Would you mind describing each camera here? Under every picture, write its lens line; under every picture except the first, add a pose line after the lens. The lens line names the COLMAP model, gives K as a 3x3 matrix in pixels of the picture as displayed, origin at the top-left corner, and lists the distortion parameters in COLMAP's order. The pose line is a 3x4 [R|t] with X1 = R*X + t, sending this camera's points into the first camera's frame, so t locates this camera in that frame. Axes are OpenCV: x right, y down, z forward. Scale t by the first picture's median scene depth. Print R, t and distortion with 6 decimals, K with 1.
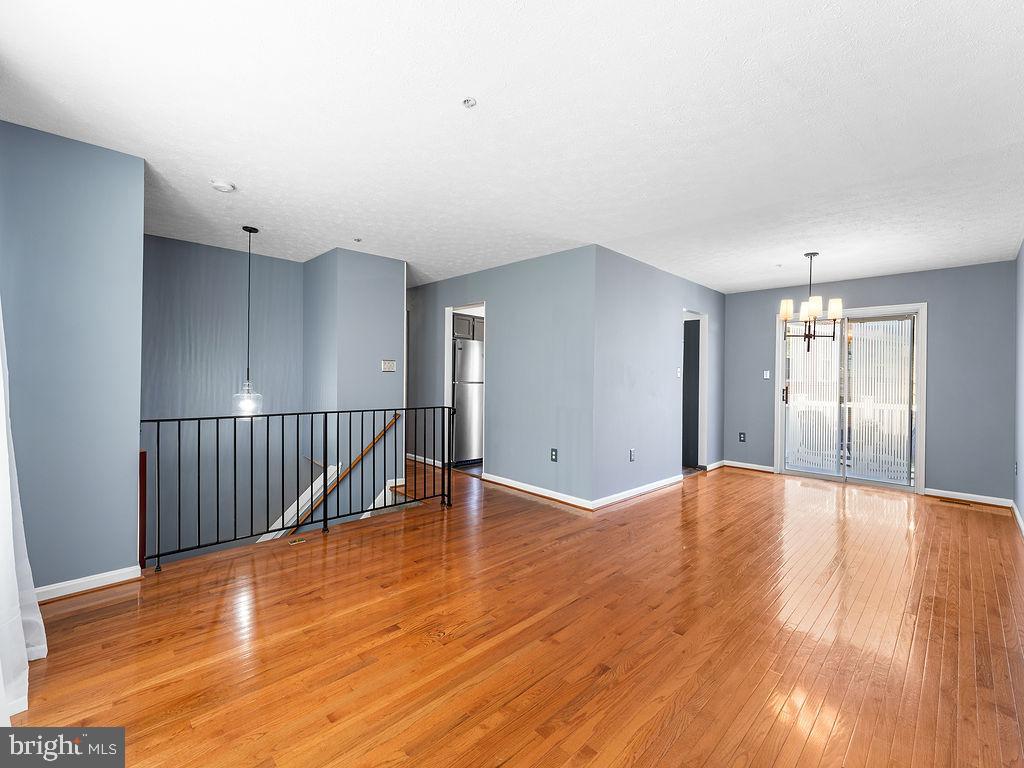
lens RADIAL K [[443.4, 0, 512.9], [0, 443.4, 375.5], [0, 0, 1]] dist [-0.001984, -0.000065]
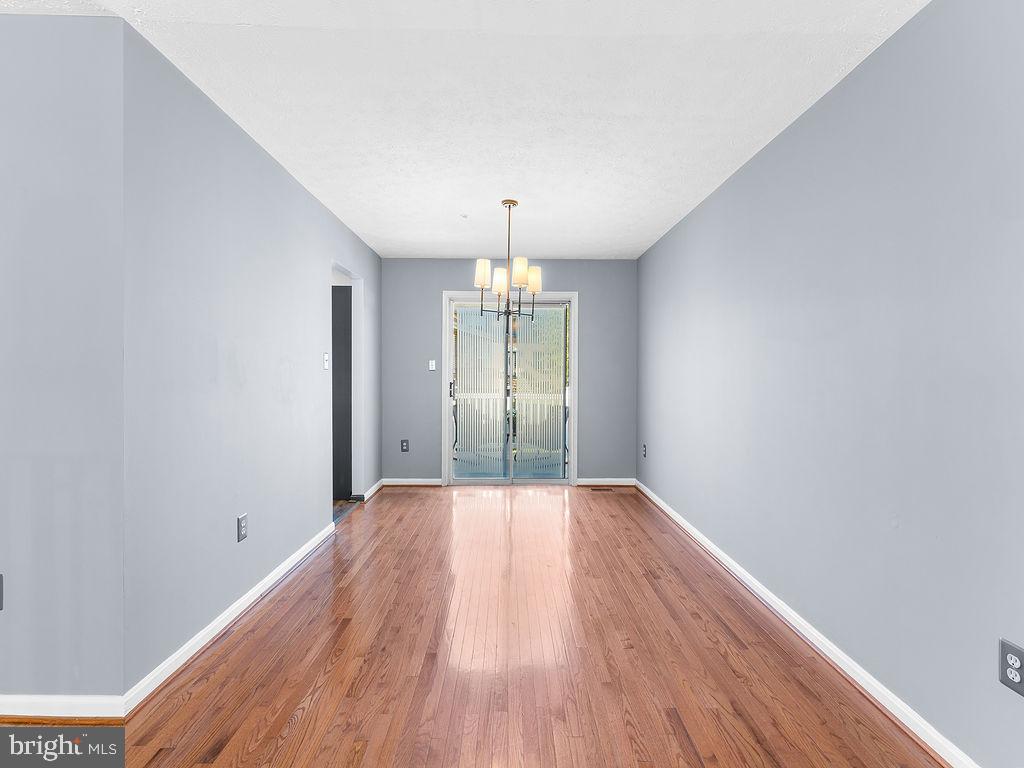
lens RADIAL K [[443.4, 0, 512.9], [0, 443.4, 375.5], [0, 0, 1]] dist [-0.001984, -0.000065]
pose [[0.694428, -0.017679, 0.719345, 0.105057], [0.004237, 0.999781, 0.020481, 0.001553], [-0.719550, -0.011175, 0.694351, 0.368756]]
